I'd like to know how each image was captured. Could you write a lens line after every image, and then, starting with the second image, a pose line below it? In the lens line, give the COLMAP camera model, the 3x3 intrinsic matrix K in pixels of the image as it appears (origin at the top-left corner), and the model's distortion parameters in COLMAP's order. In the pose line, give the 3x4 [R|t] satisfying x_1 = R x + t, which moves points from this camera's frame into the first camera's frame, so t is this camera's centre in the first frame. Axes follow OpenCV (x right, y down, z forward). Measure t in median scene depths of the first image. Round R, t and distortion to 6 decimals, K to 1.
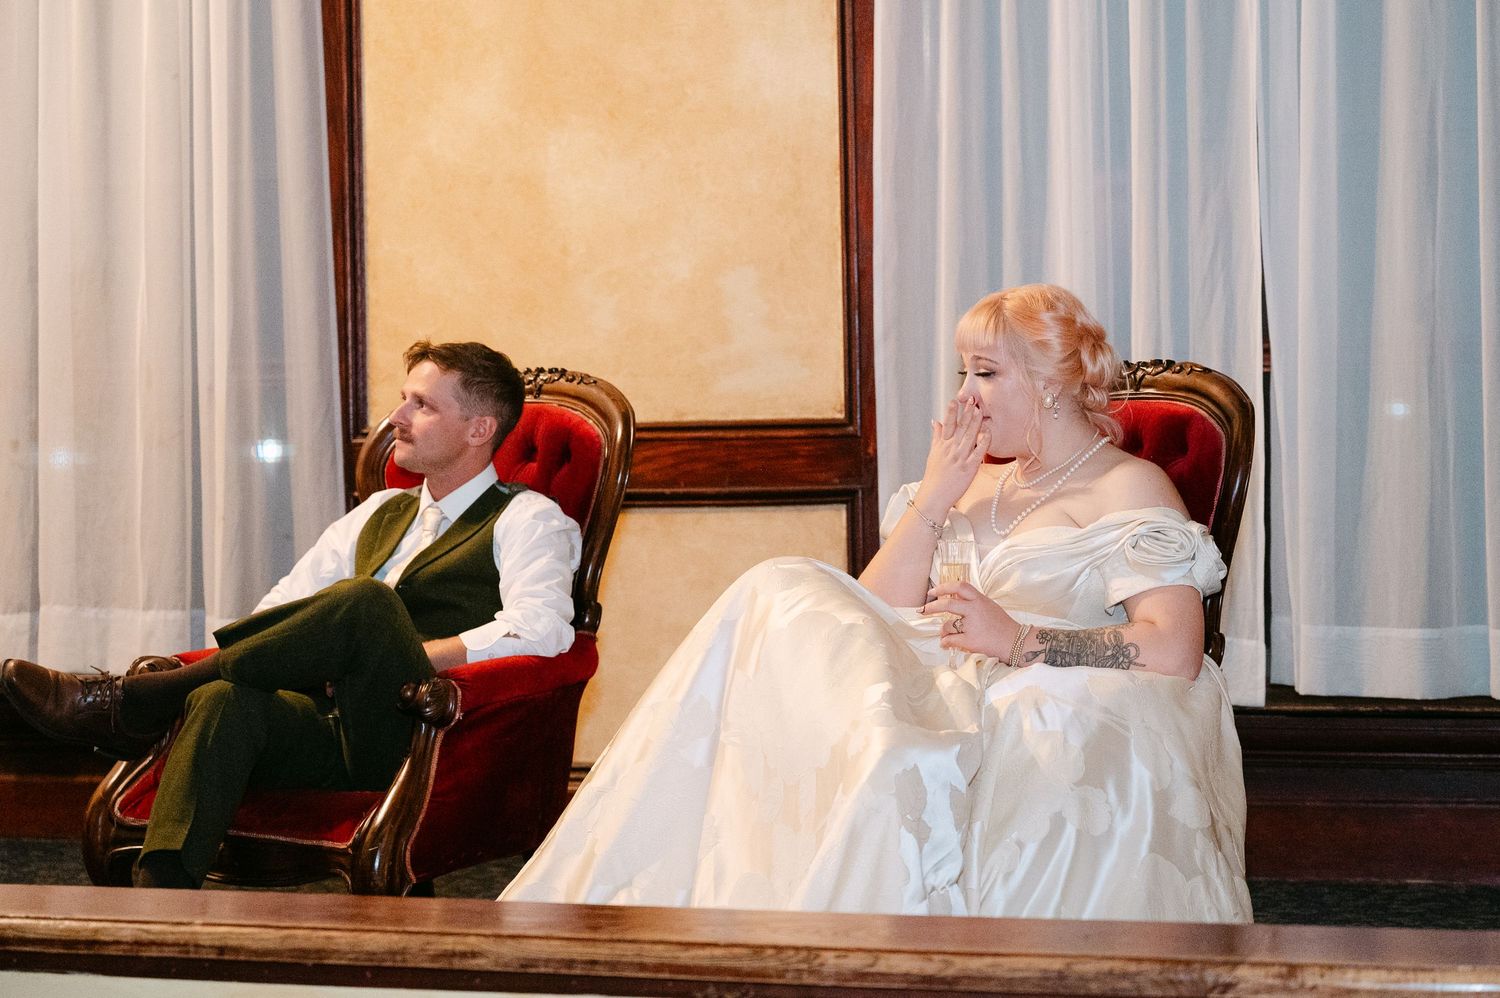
lens RADIAL K [[3185.4, 0, 783.8], [0, 3185.4, 500.6], [0, 0, 1]] dist [0.011923, -0.120150]
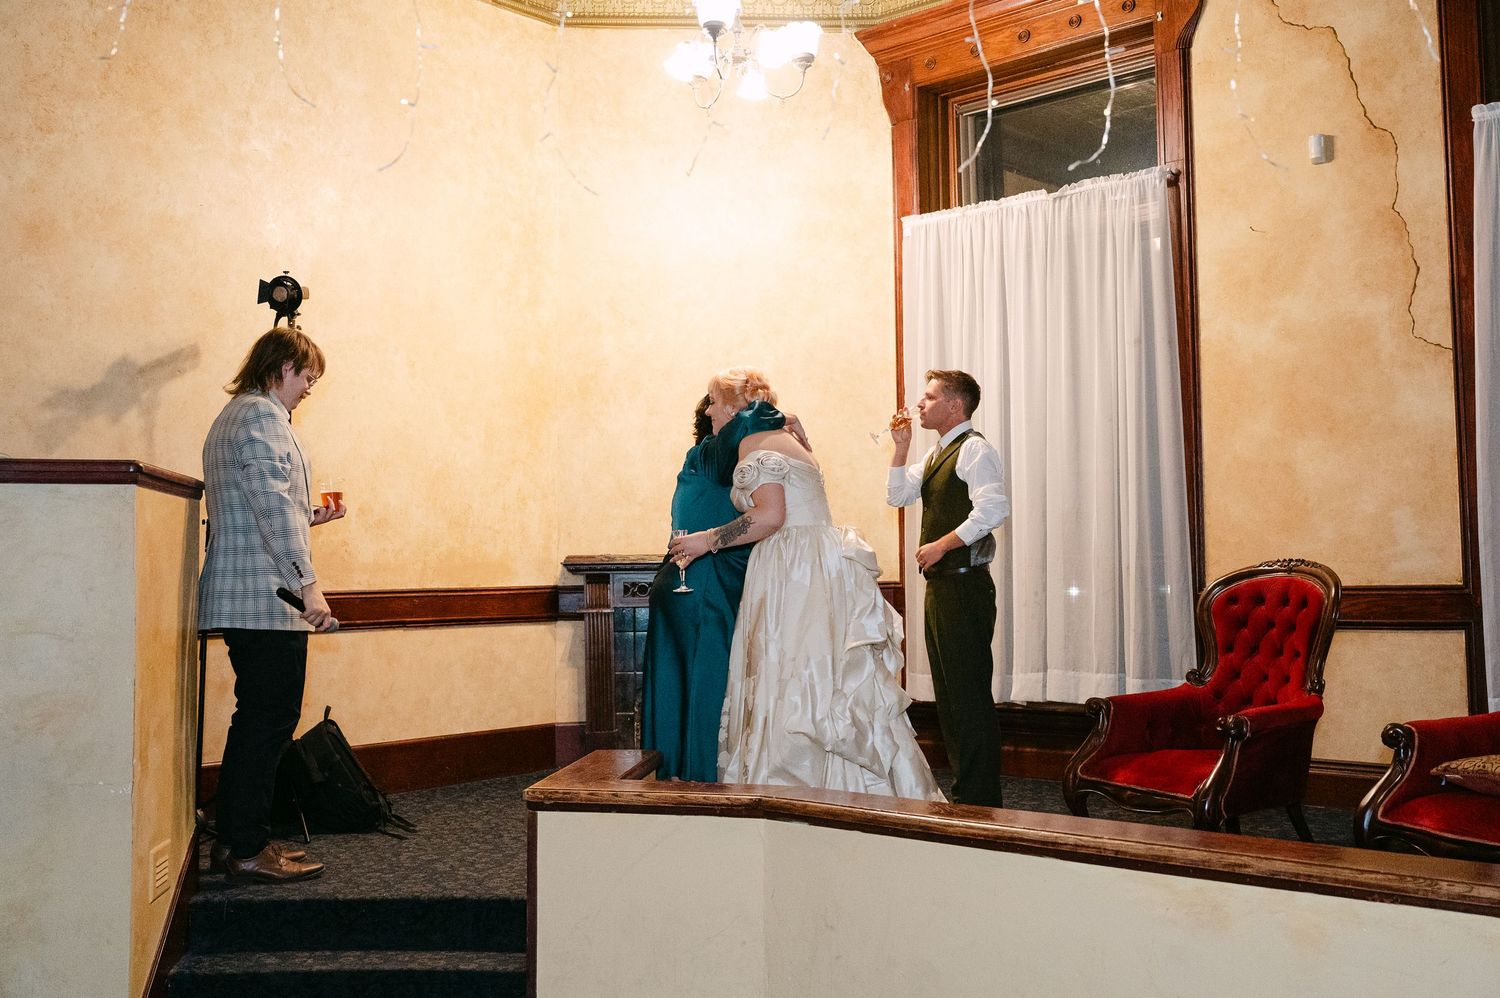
lens RADIAL K [[1481.5, 0, 756.7], [0, 1481.5, 488.3], [0, 0, 1]] dist [-0.002856, 0.001576]
pose [[0.907310, -0.019194, -0.420024, 0.009569], [-0.015581, 0.996737, -0.079206, -0.007124], [0.420174, 0.078409, 0.904050, 0.015630]]
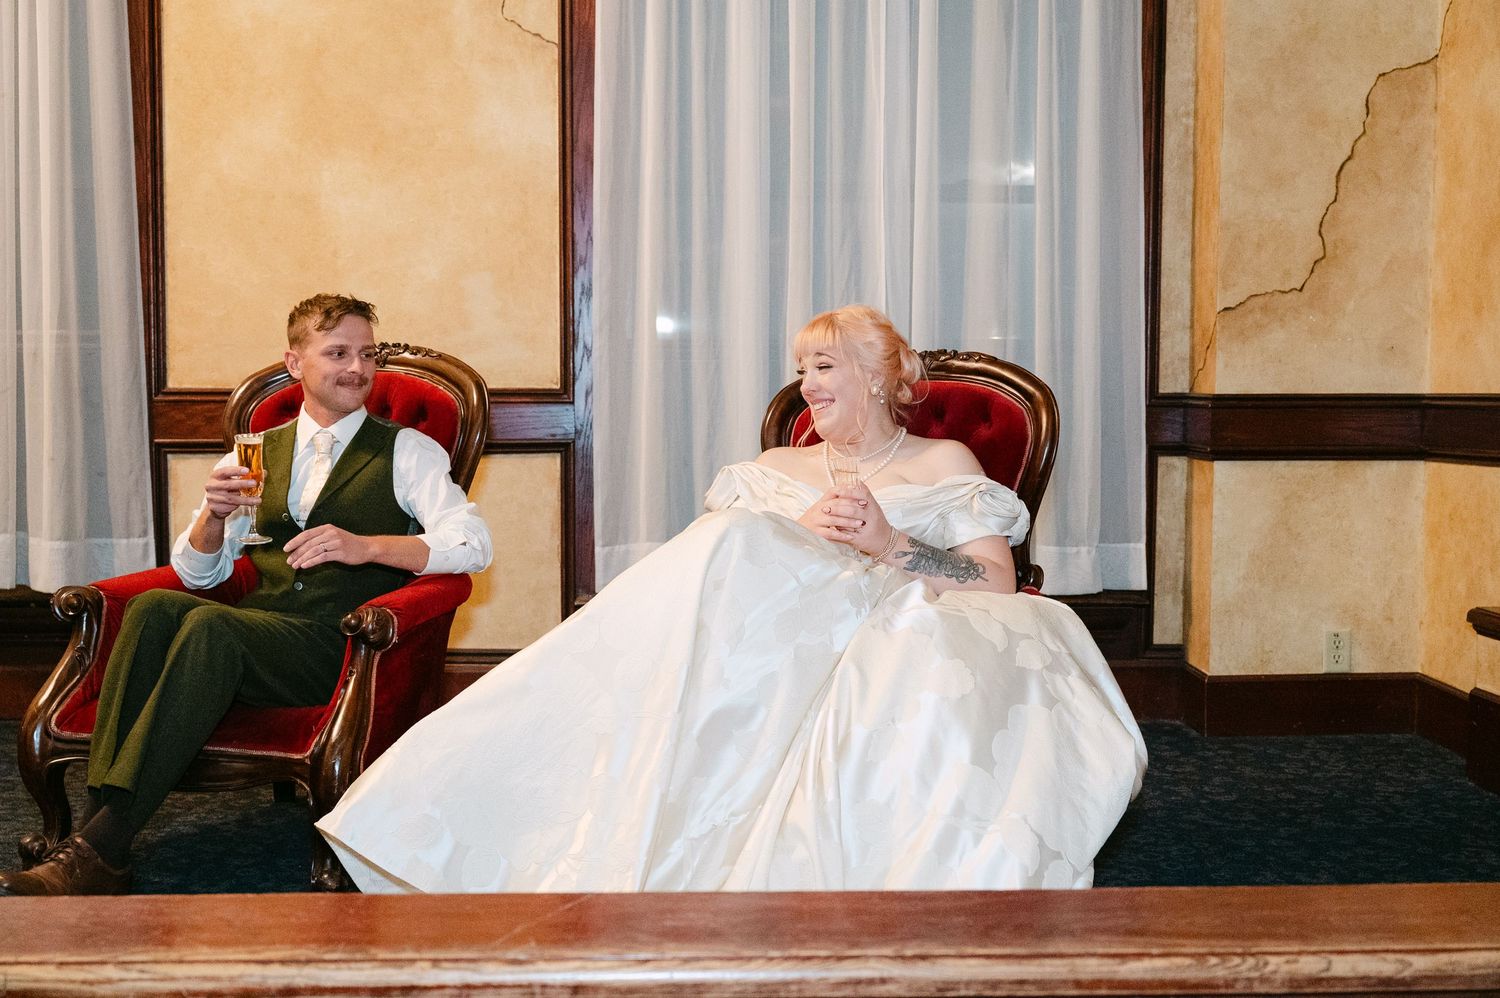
lens RADIAL K [[1748.8, 0, 753.3], [0, 1748.8, 505.5], [0, 0, 1]] dist [0.002508, -0.036334]
pose [[0.941298, -0.001593, 0.337572, -0.165502], [-0.011716, 0.999232, 0.037384, -0.005706], [-0.337372, -0.039144, 0.940557, 0.304193]]
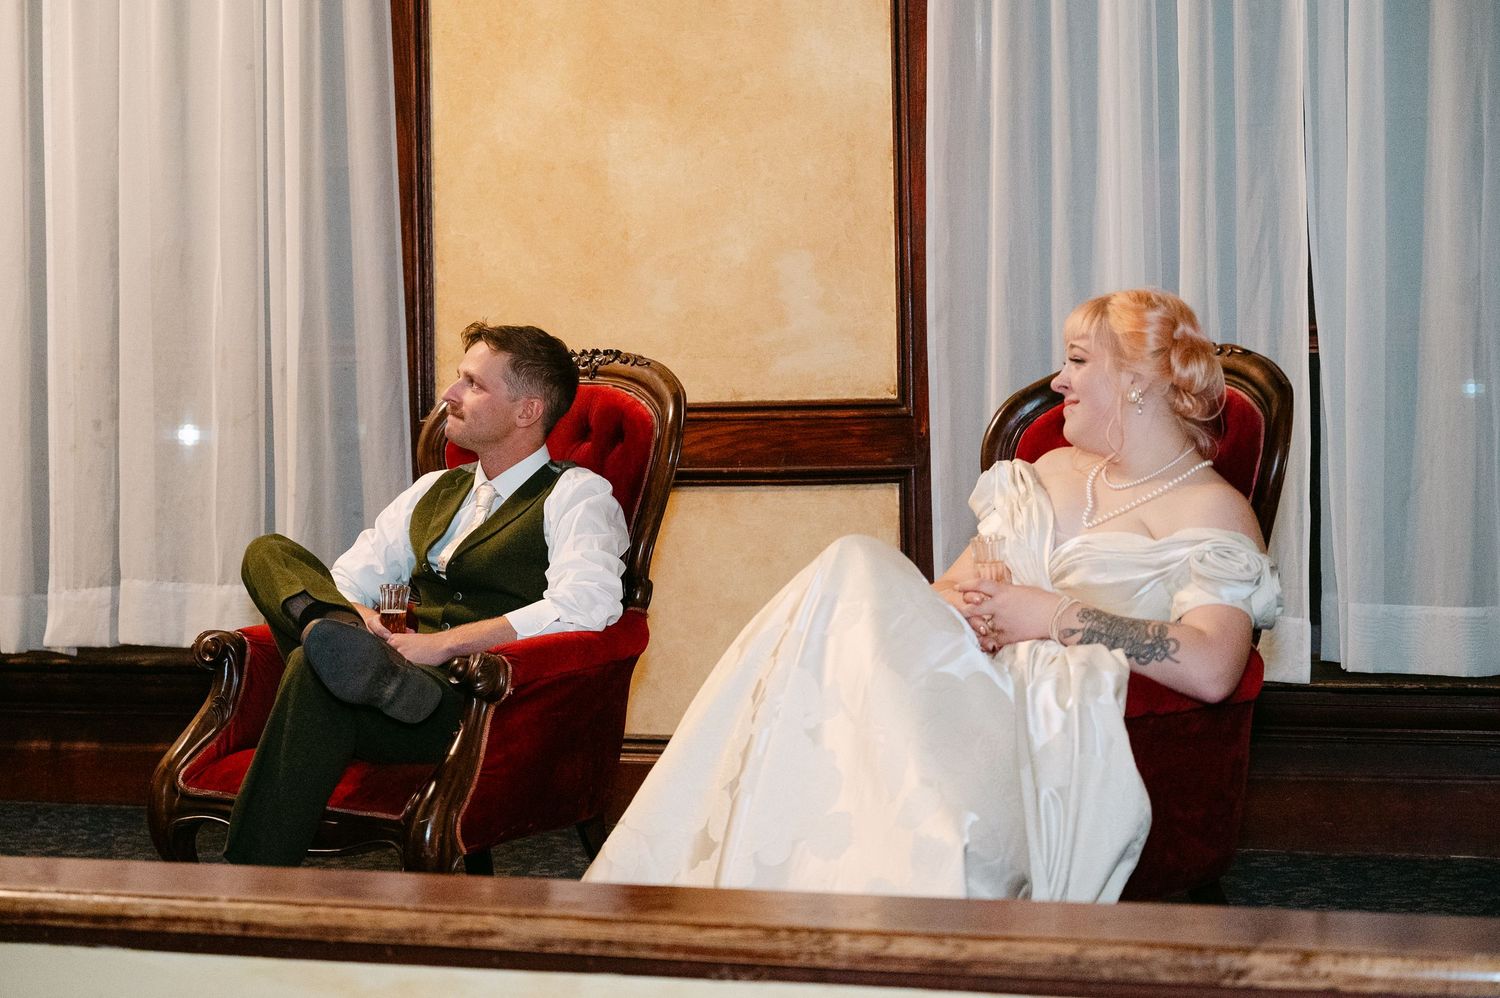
lens RADIAL K [[3050.5, 0, 741.4], [0, 3050.5, 498.4], [0, 0, 1]] dist [-0.005060, 0.028195]
pose [[0.999020, 0.001679, -0.044234, 0.013264], [-0.001358, 0.999972, 0.007295, -0.001140], [0.044245, -0.007228, 0.998995, 0.023267]]
